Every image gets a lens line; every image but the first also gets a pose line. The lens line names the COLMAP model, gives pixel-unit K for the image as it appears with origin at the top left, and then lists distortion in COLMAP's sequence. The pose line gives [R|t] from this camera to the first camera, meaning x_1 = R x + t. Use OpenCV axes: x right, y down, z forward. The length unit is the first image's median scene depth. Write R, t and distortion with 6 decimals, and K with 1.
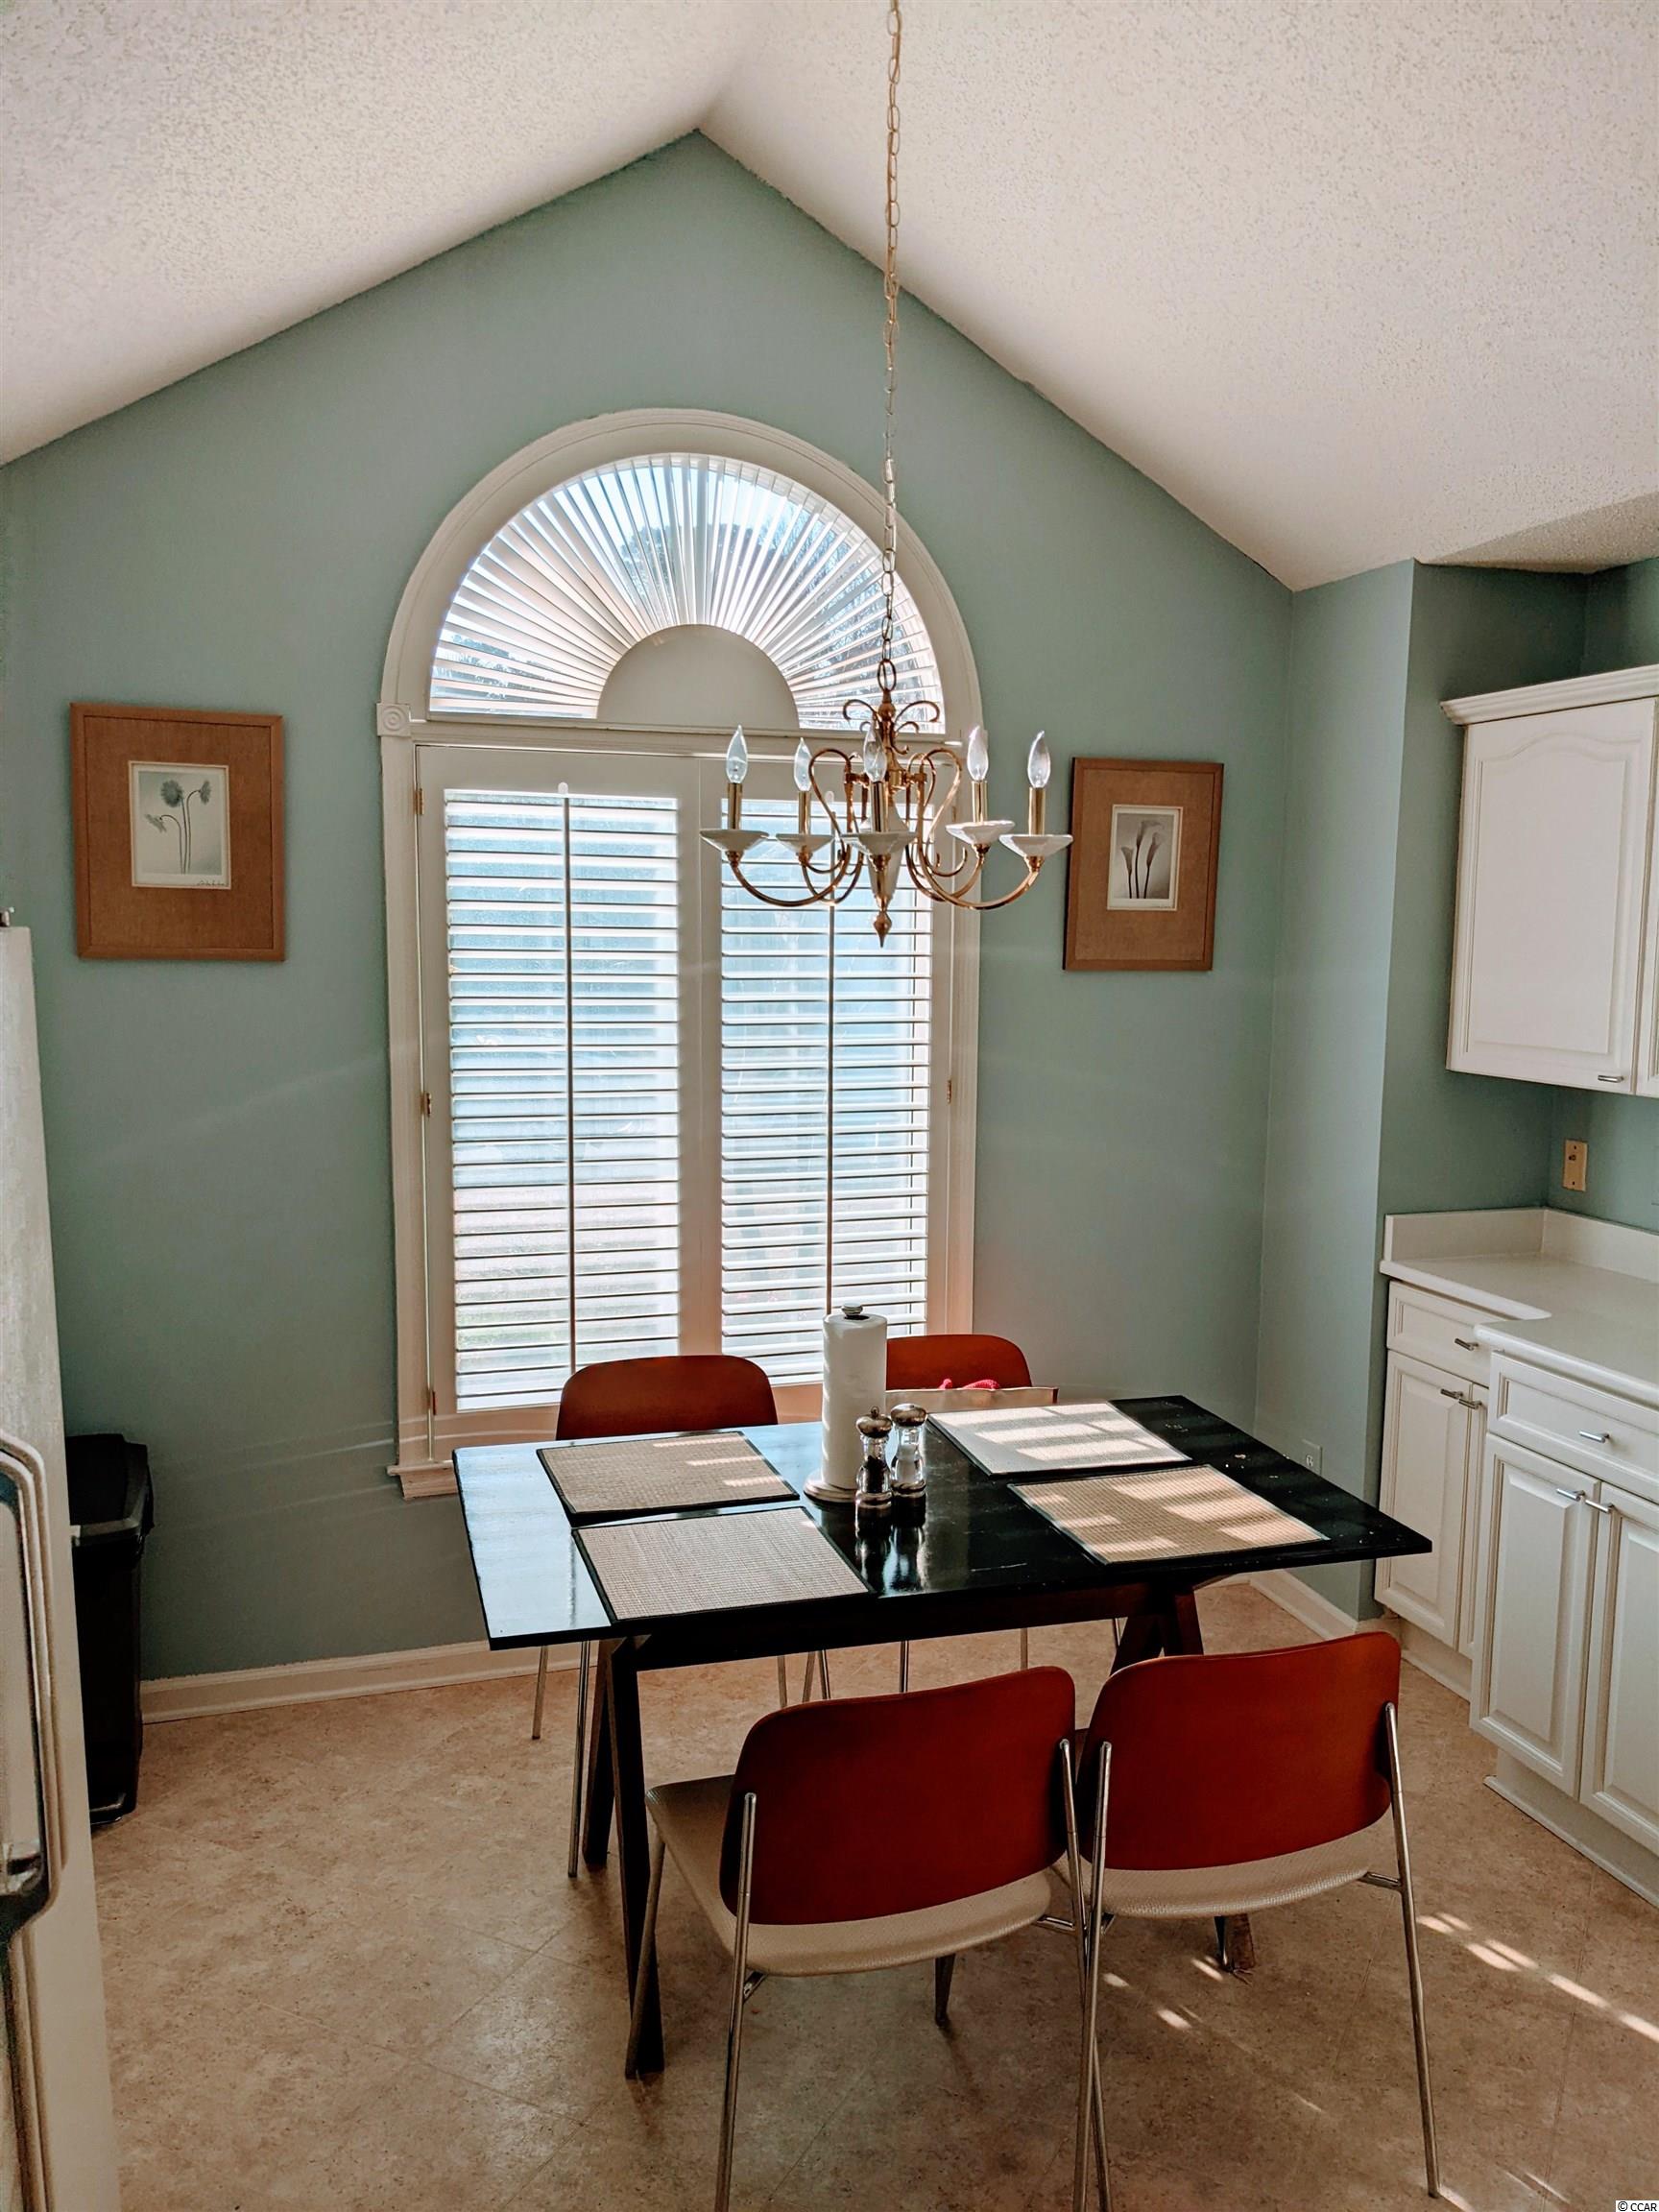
lens RADIAL K [[1753.2, 0, 831.2], [0, 1753.2, 1106.9], [0, 0, 1]] dist [0.053856, -0.083695]
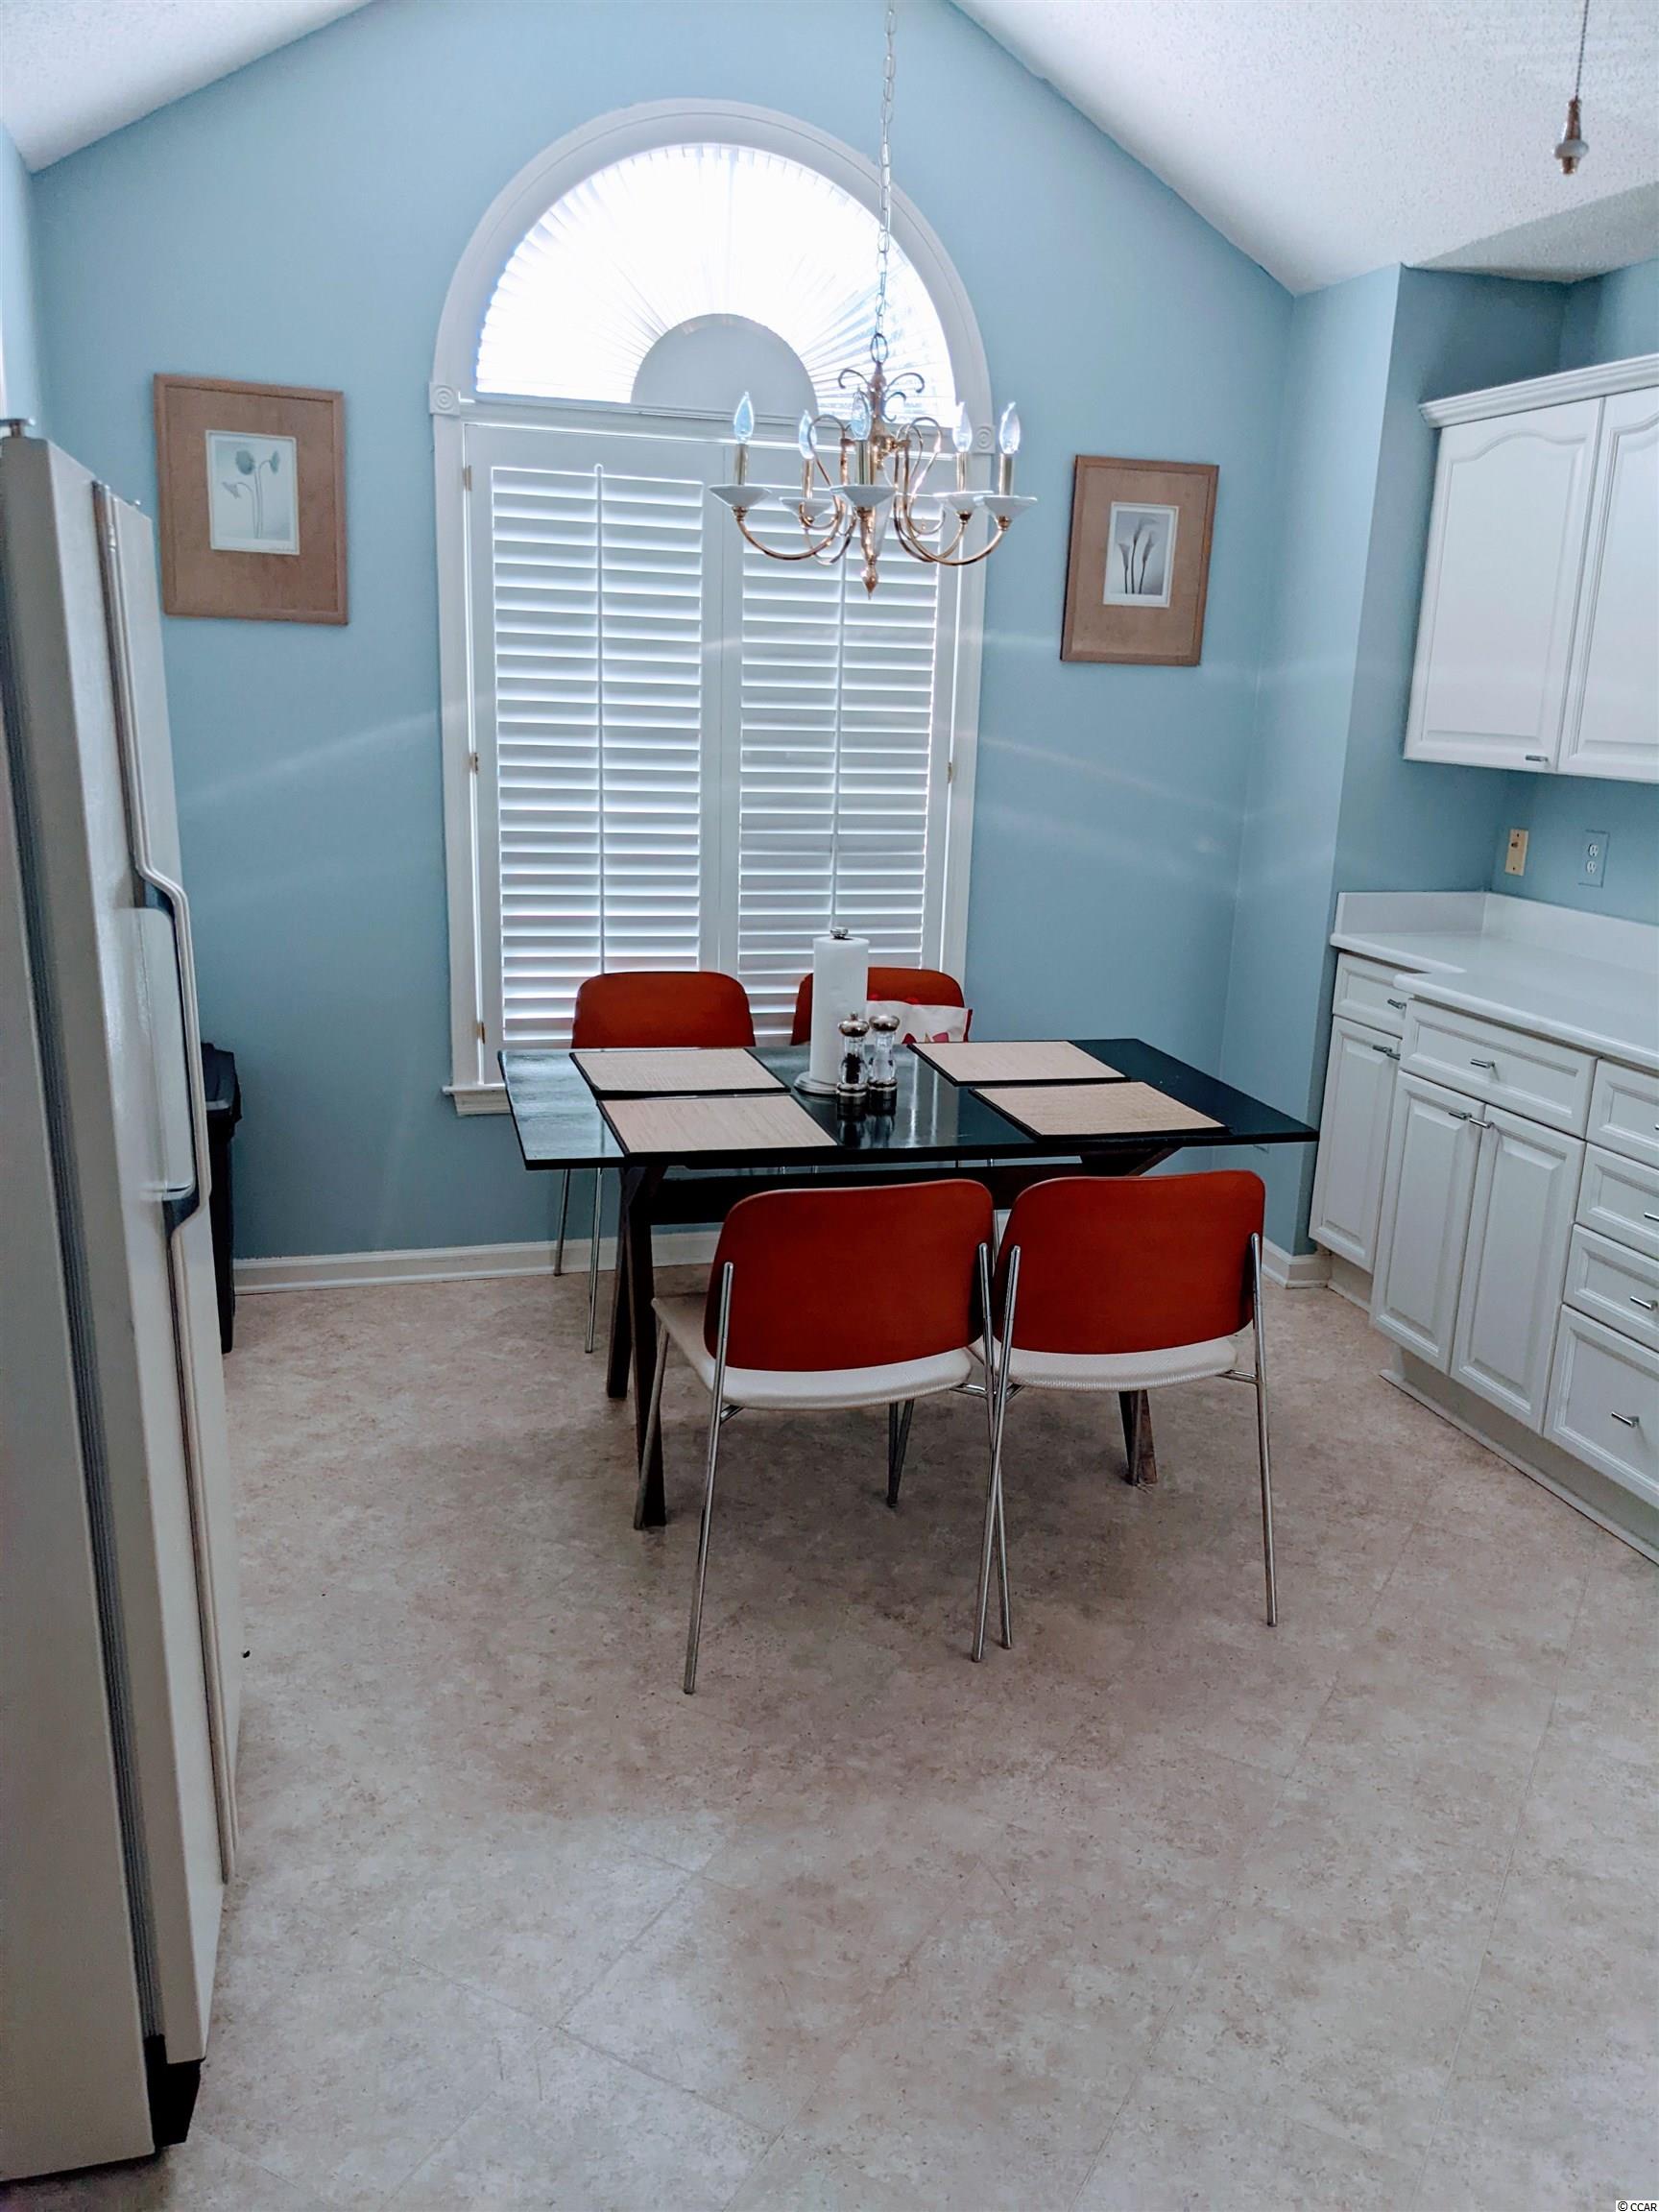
lens RADIAL K [[1753.2, 0, 839.8], [0, 1753.2, 1108.5], [0, 0, 1]] dist [0.053856, -0.083695]
pose [[0.999248, 0.030668, -0.023726, 0.039421], [-0.027269, 0.990837, 0.132280, 0.071096], [0.027566, -0.131533, 0.990928, -0.148221]]
